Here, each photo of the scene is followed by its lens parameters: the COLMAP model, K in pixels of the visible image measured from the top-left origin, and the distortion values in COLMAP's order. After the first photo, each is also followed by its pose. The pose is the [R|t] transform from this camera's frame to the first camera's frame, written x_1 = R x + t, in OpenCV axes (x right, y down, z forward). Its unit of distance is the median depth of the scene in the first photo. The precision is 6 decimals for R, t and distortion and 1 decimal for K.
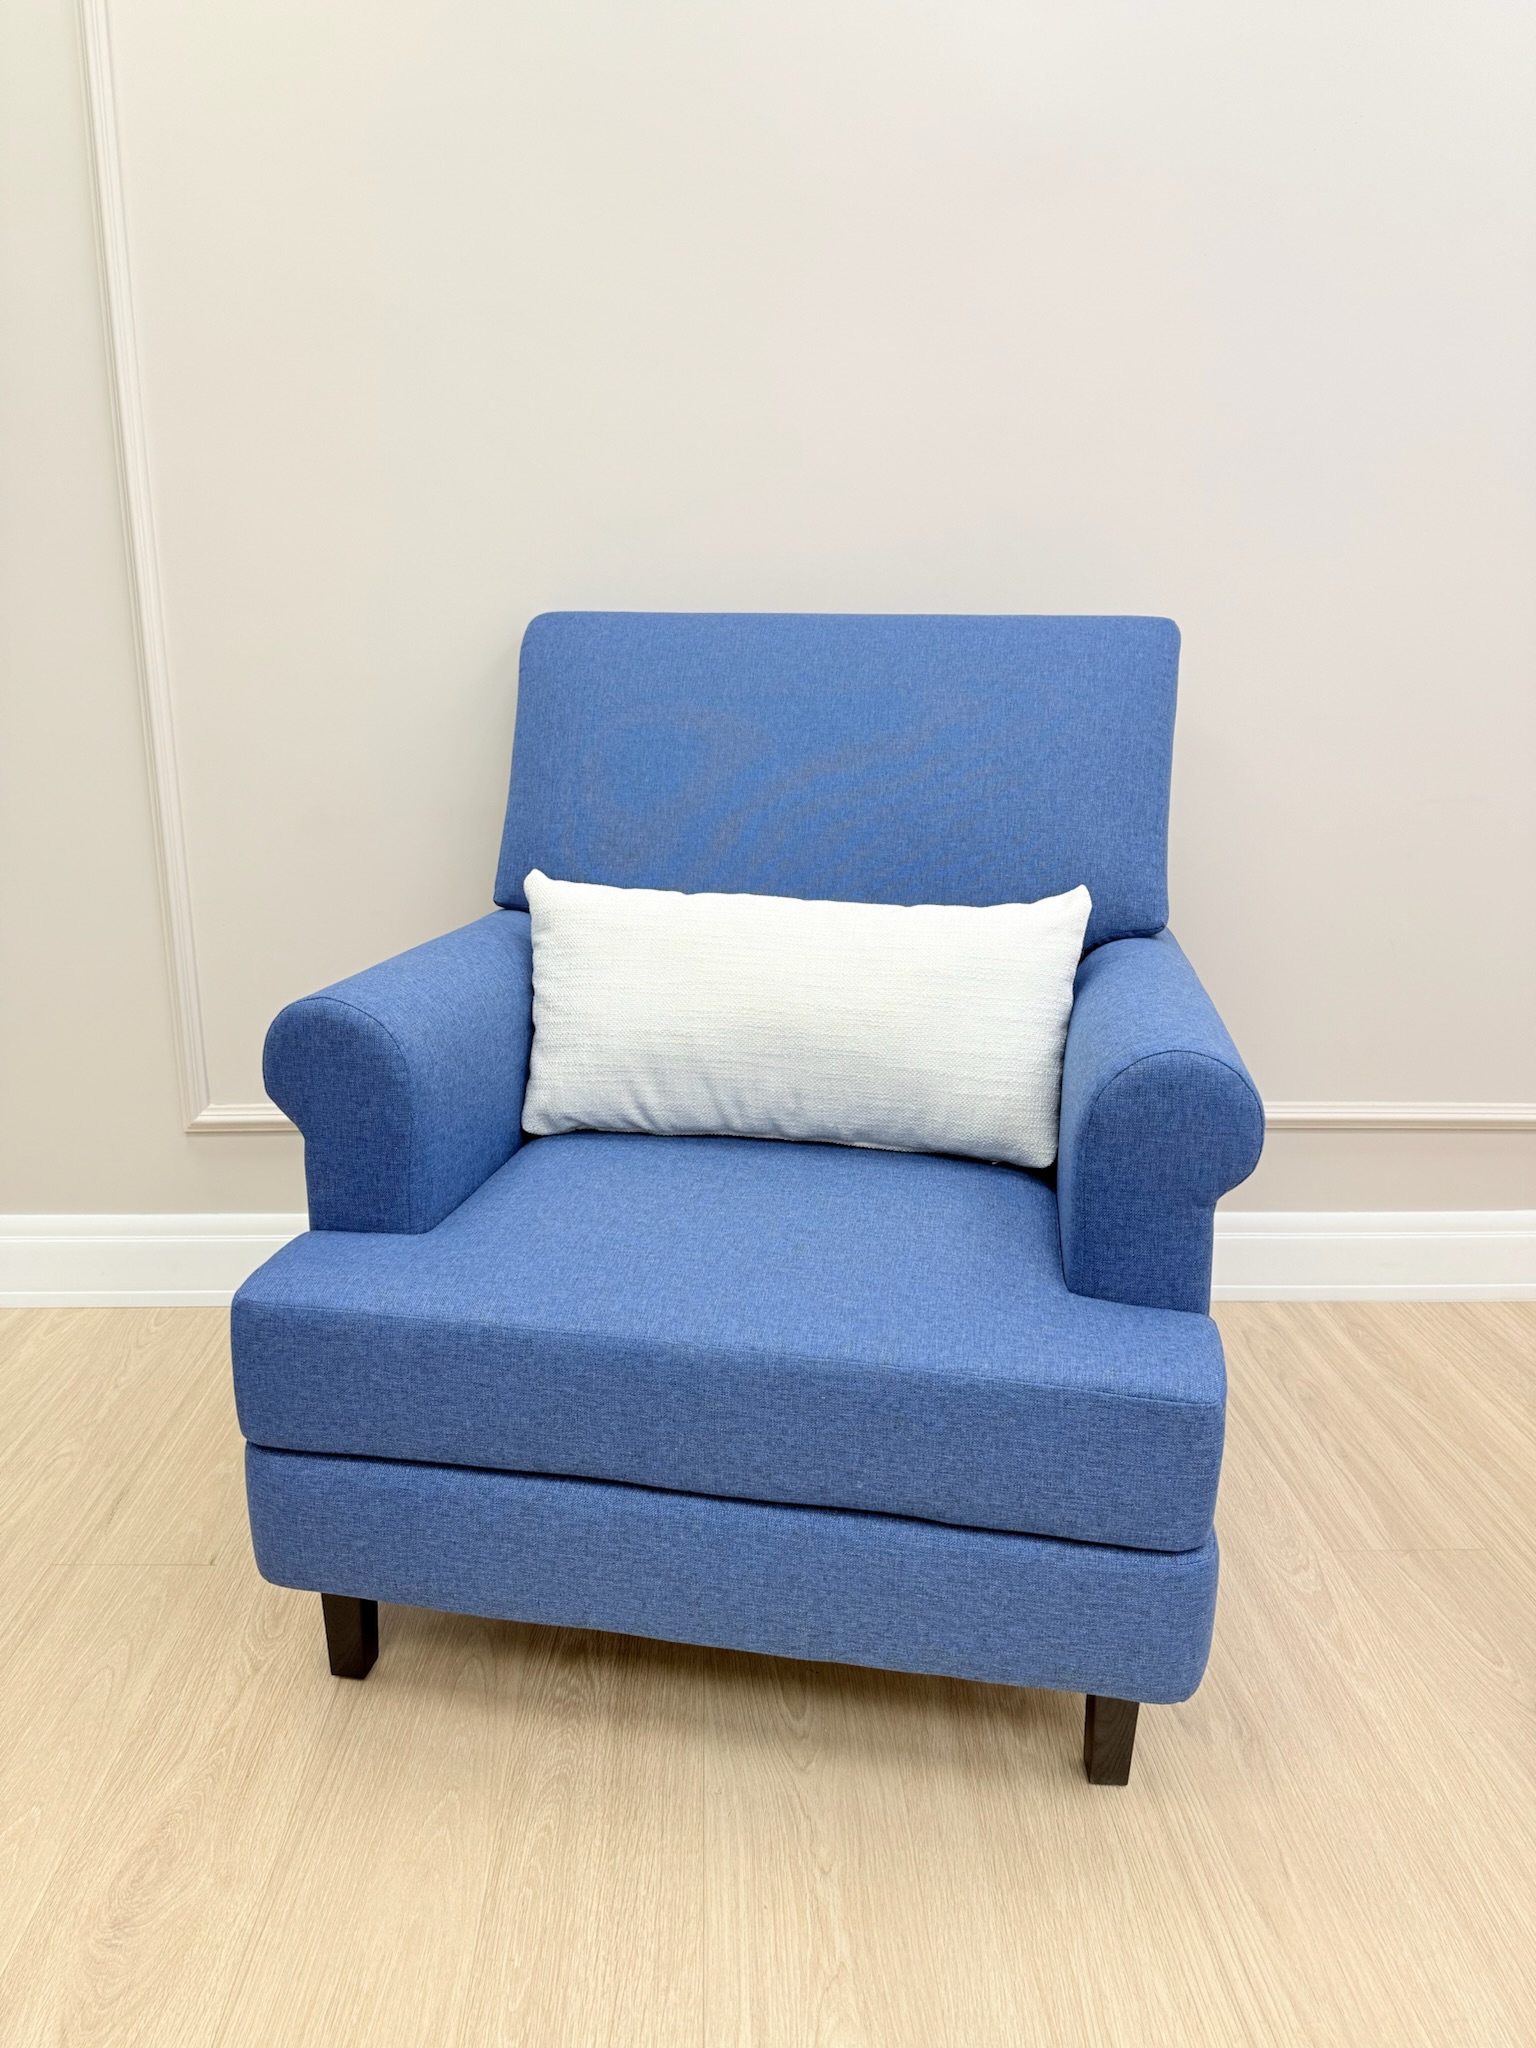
lens RADIAL K [[1434.8, 0, 768.0], [0, 1434.8, 1024.0], [0, 0, 1]] dist [0.177405, -0.380874]
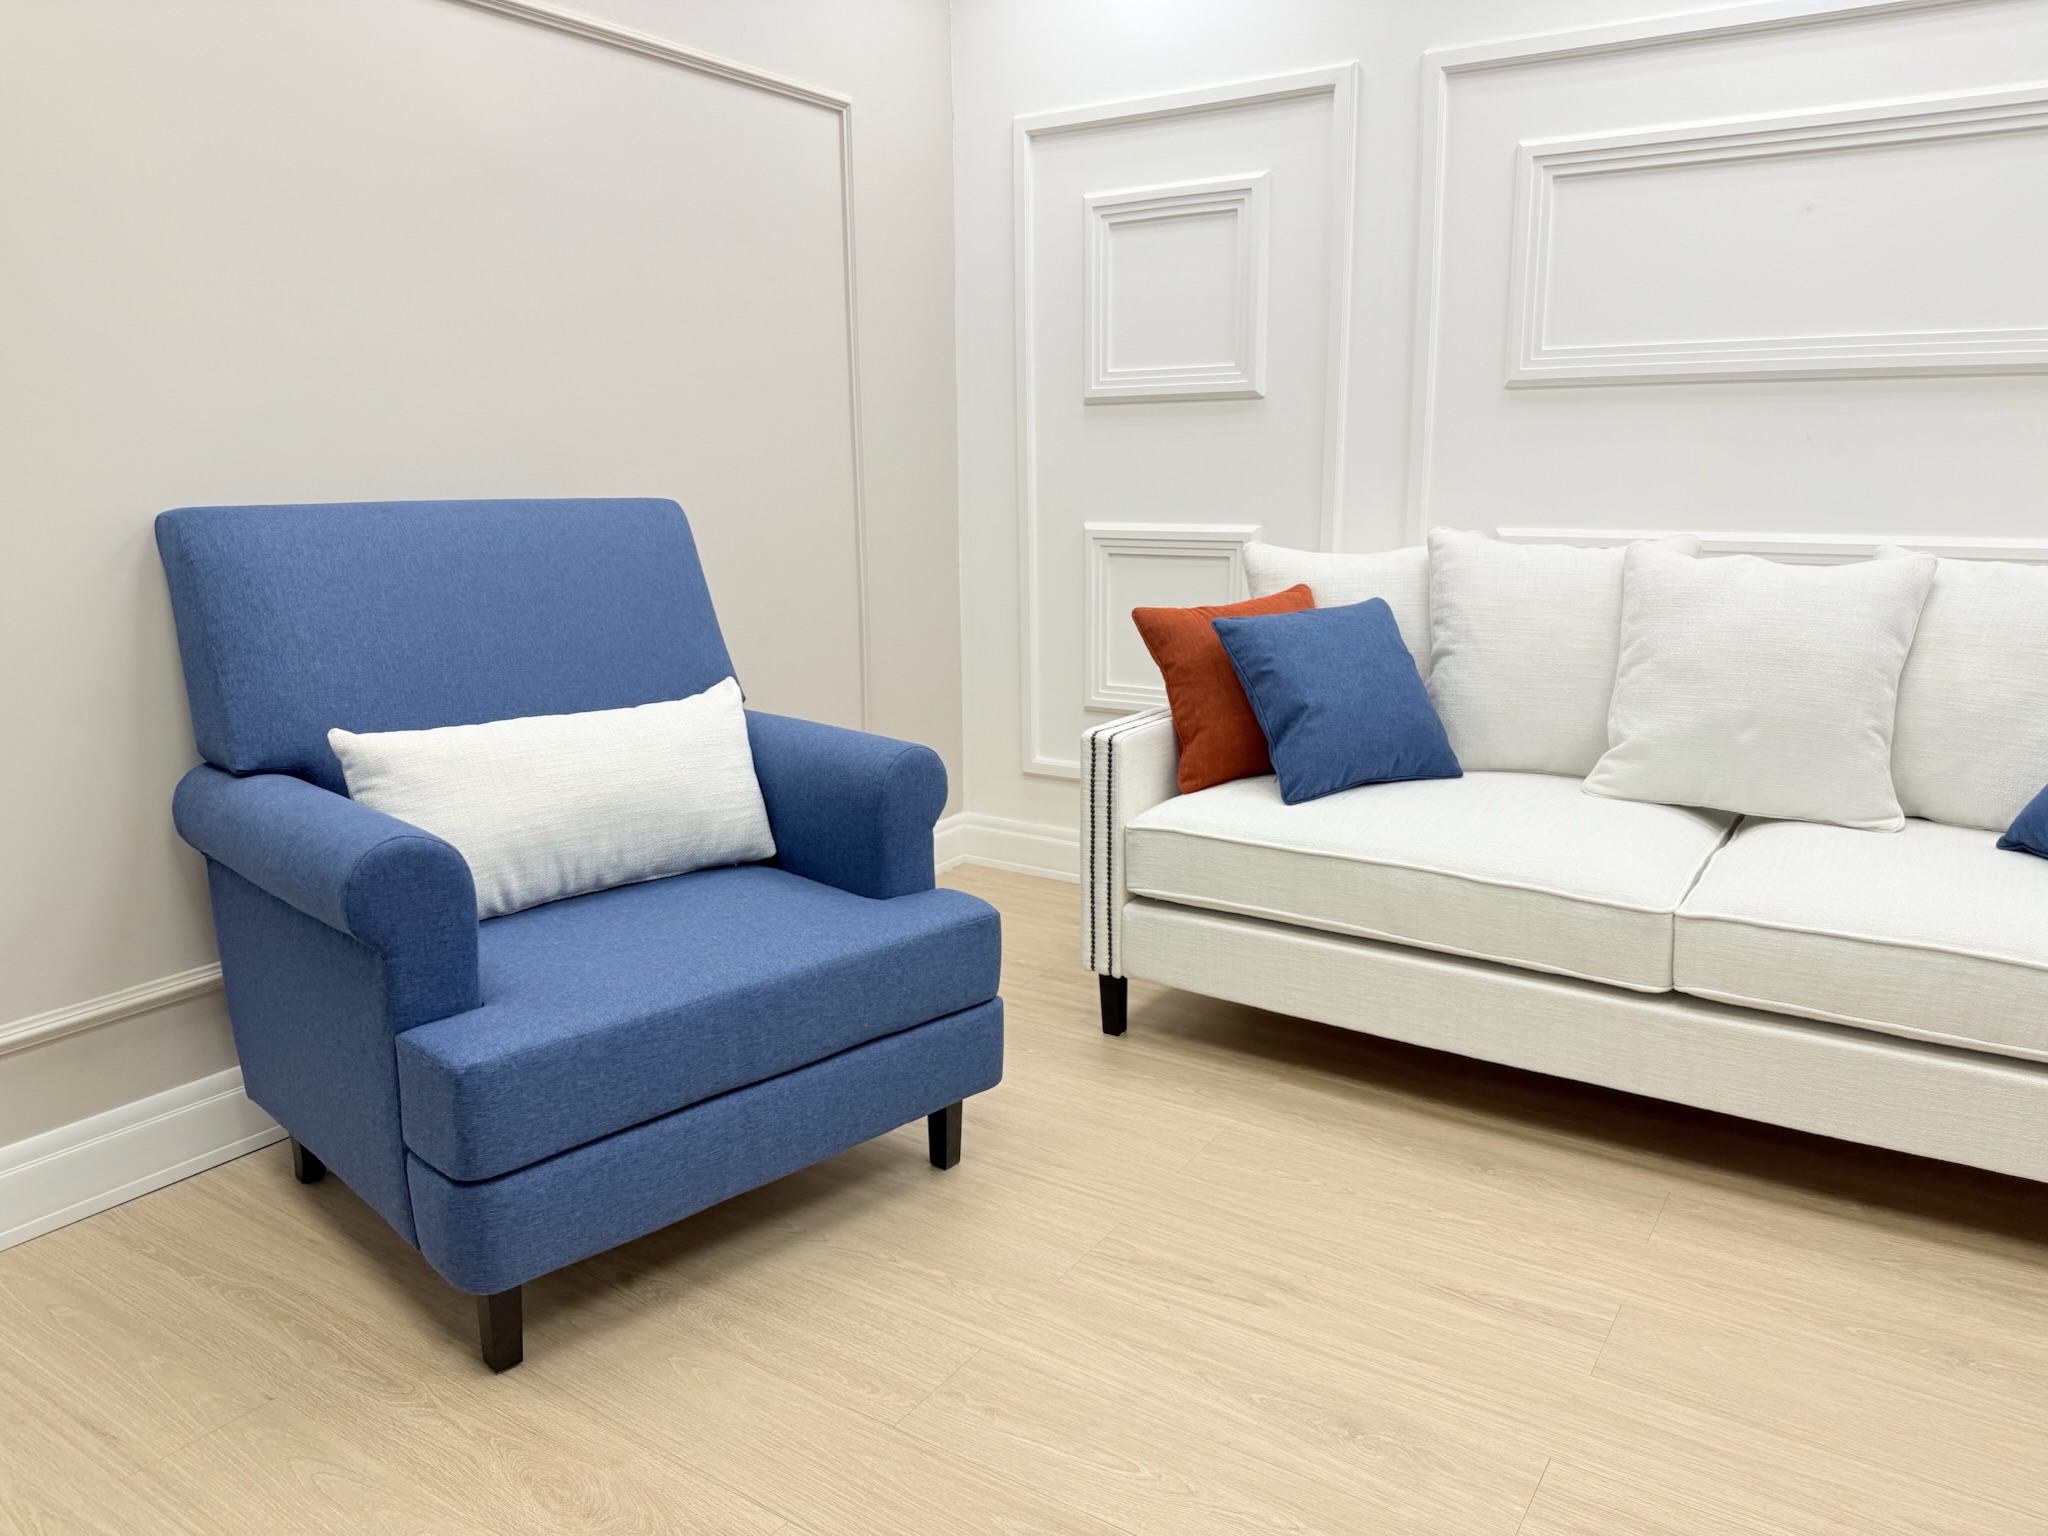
lens RADIAL K [[1434.8, 0, 1024.0], [0, 1434.8, 768.0], [0, 0, 1]] dist [0.177405, -0.380874]
pose [[0.577812, -0.183879, 0.795186, -1.035573], [0.218449, 0.973587, 0.066399, -0.044003], [-0.786392, 0.135341, 0.602719, -0.187757]]
